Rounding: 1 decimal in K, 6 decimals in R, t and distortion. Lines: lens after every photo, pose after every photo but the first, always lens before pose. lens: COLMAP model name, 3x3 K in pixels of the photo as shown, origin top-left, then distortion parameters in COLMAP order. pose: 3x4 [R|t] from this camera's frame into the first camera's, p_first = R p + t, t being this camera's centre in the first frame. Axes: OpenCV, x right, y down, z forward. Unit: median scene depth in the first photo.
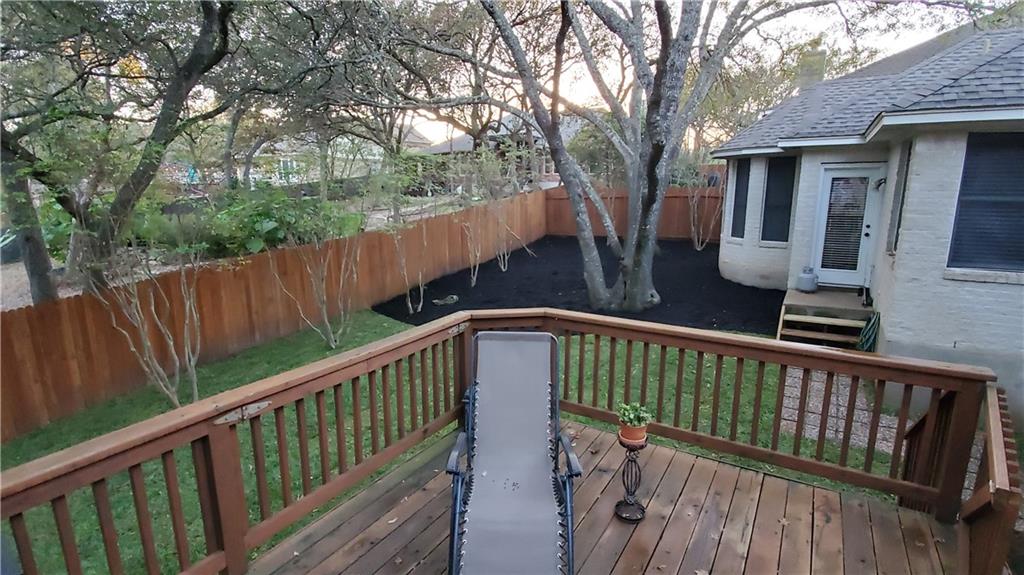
lens RADIAL K [[500.7, 0, 514.3], [0, 500.7, 290.6], [0, 0, 1]] dist [0.003501, -0.001113]
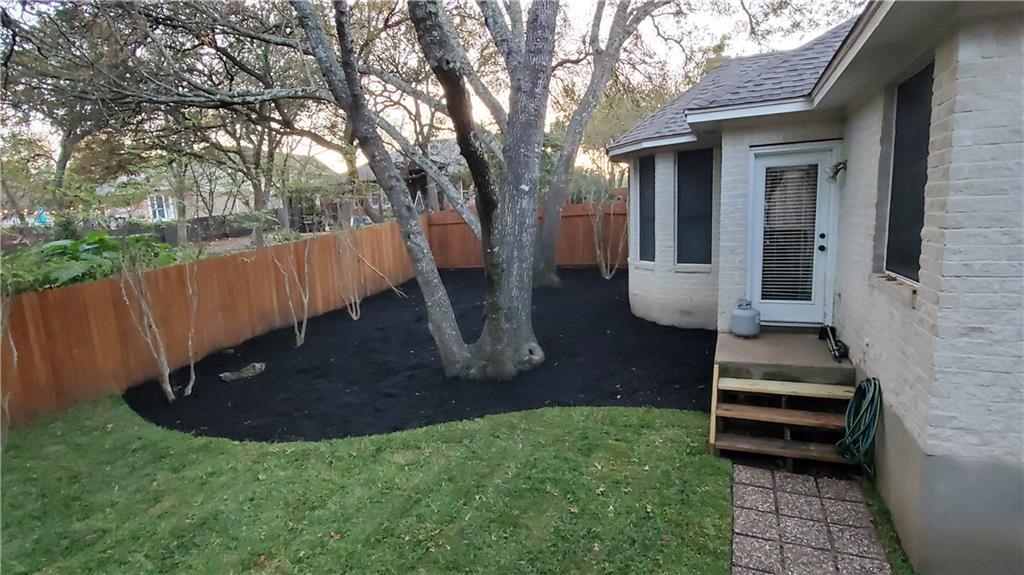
lens RADIAL K [[500.7, 0, 510.8], [0, 500.7, 289.2], [0, 0, 1]] dist [0.003501, -0.001113]
pose [[0.991158, -0.051292, 0.122371, 0.178214], [0.059437, 0.996187, -0.063864, -0.033806], [-0.118629, 0.070572, 0.990428, 0.340534]]
